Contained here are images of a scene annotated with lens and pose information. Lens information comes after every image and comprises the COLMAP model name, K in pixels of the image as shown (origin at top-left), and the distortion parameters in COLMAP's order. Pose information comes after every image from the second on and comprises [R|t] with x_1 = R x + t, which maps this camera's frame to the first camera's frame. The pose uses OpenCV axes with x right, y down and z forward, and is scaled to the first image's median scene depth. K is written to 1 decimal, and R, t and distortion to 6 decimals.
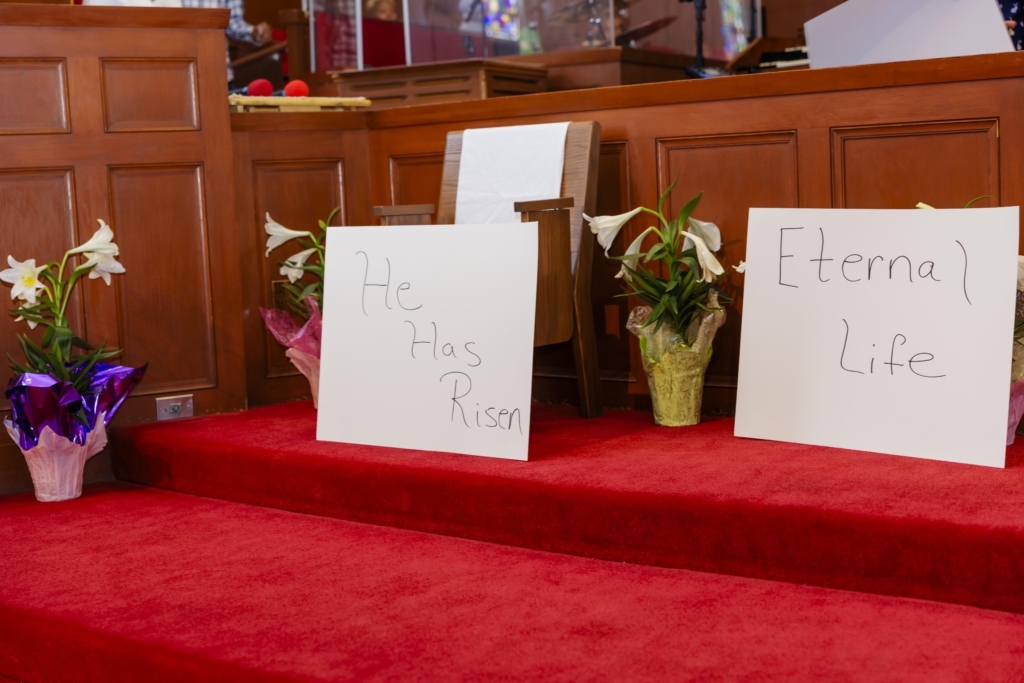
lens RADIAL K [[1513.6, 0, 540.6], [0, 1513.6, 342.4], [0, 0, 1]] dist [-0.002044, 0.008941]
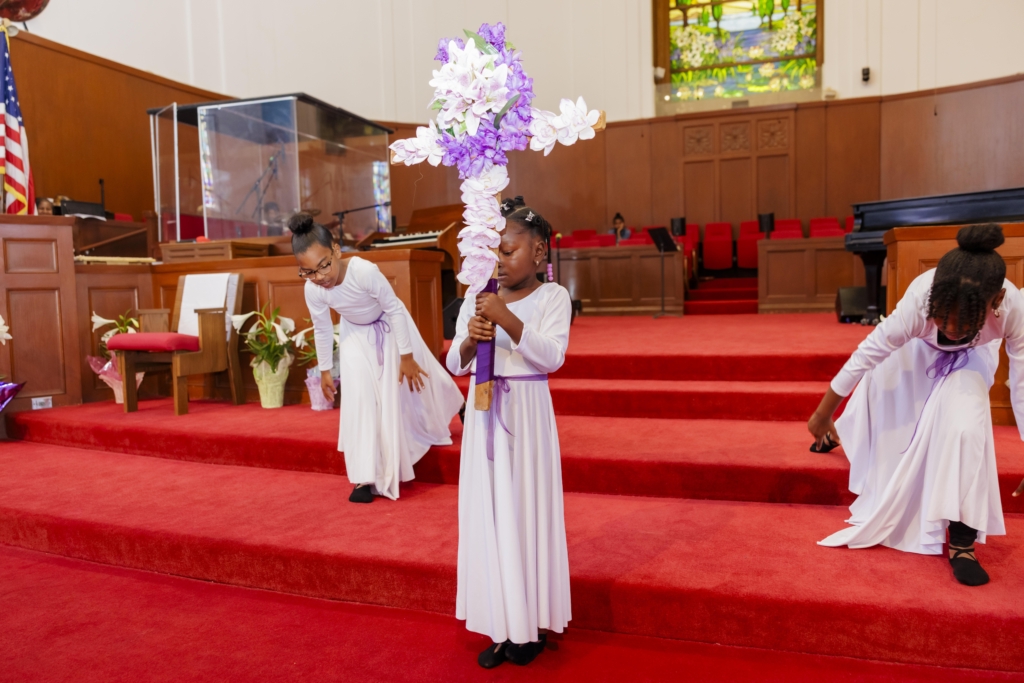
lens RADIAL K [[793.1, 0, 513.6], [0, 793.1, 337.0], [0, 0, 1]] dist [0.012728, 0.001047]
pose [[0.984515, 0.005000, 0.175228, 0.242199], [0.003817, 0.998745, -0.049946, 0.010097], [-0.175258, 0.049841, 0.983260, -0.244626]]
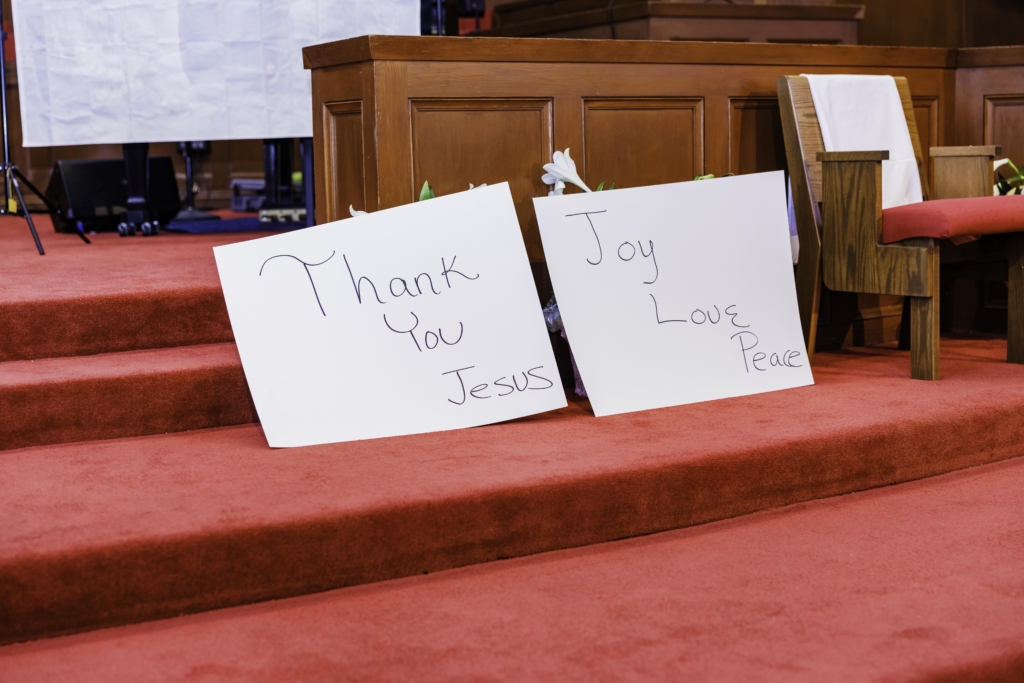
lens RADIAL K [[1613.8, 0, 514.6], [0, 1613.8, 340.0], [0, 0, 1]] dist [0.003463, 0.057009]
pose [[0.565176, -0.071955, 0.821826, 0.073557], [0.086311, 0.995879, 0.027837, 0.003226], [-0.820443, 0.055200, 0.569057, -0.036116]]
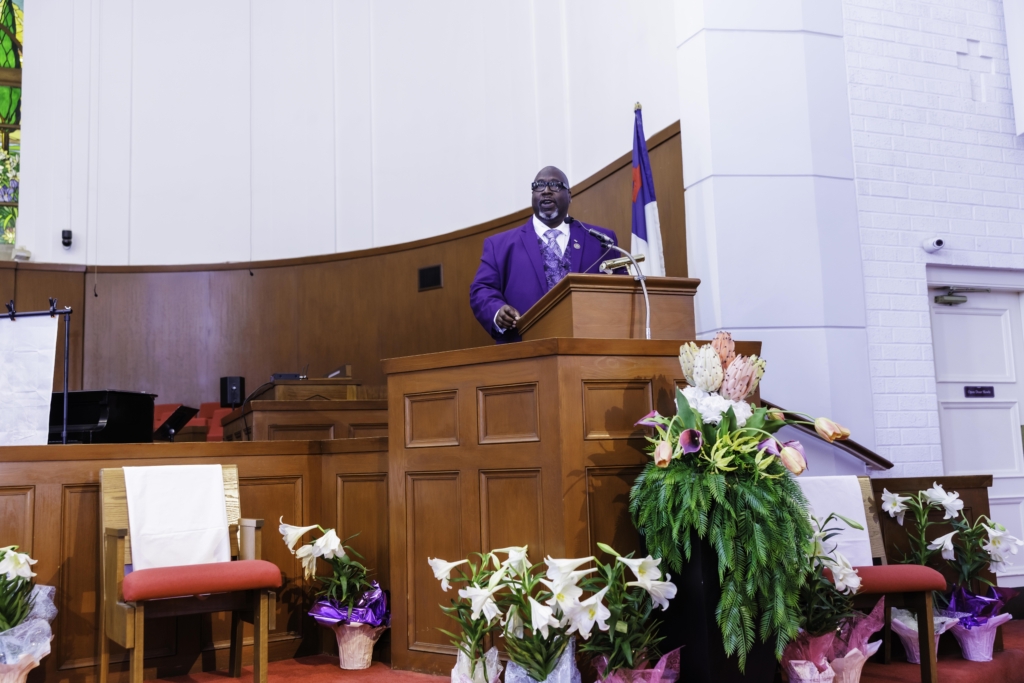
lens RADIAL K [[987.5, 0, 510.7], [0, 987.5, 339.0], [0, 0, 1]] dist [0.018776, -0.000927]
pose [[0.633104, 0.117605, 0.765080, 0.644491], [0.088396, 0.970941, -0.222397, -0.009929], [-0.769003, 0.208430, 0.604311, -0.452184]]
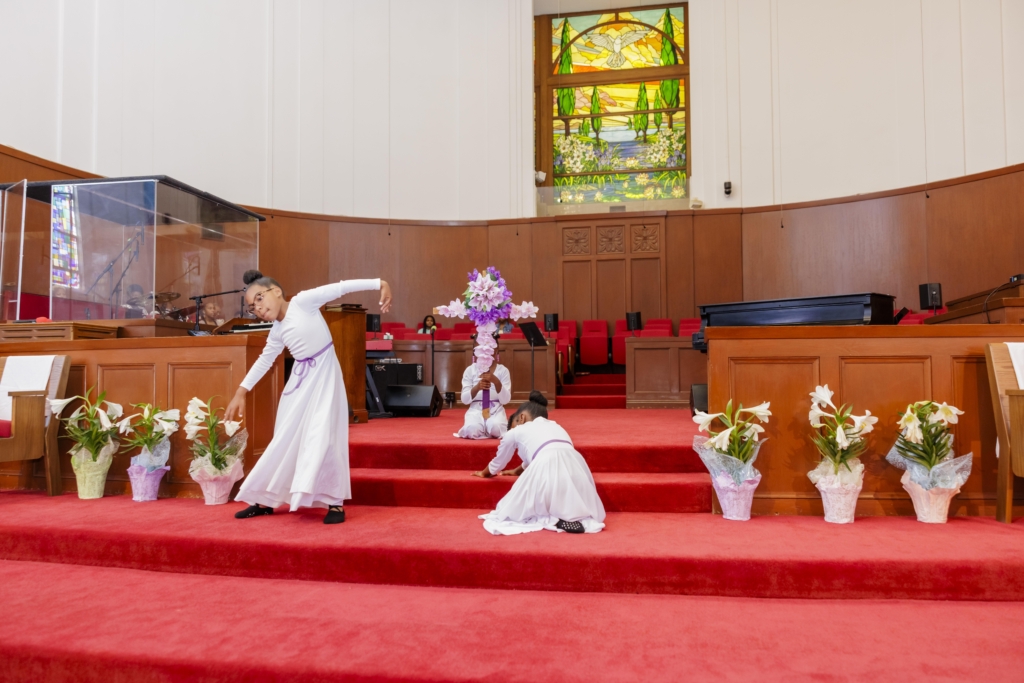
lens RADIAL K [[798.6, 0, 512.9], [0, 798.6, 337.9], [0, 0, 1]] dist [0.015977, -0.002935]
pose [[0.954570, 0.052006, 0.293414, 0.320552], [-0.002904, 0.986230, -0.165356, 0.017136], [-0.297973, 0.156992, 0.941576, -0.280138]]
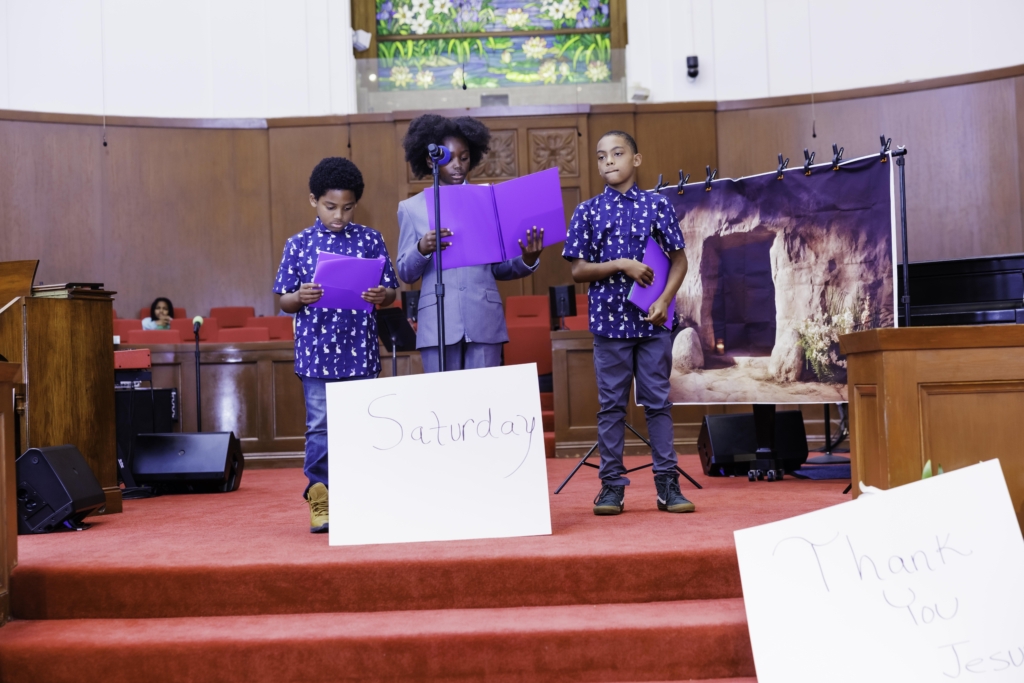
lens RADIAL K [[1392.6, 0, 518.4], [0, 1392.6, 335.7], [0, 0, 1]] dist [0.007157, 0.020651]
pose [[0.881653, 0.029585, 0.470970, 0.183883], [0.047668, 0.987344, -0.151257, -0.025735], [-0.469484, 0.155807, 0.869085, -0.120651]]
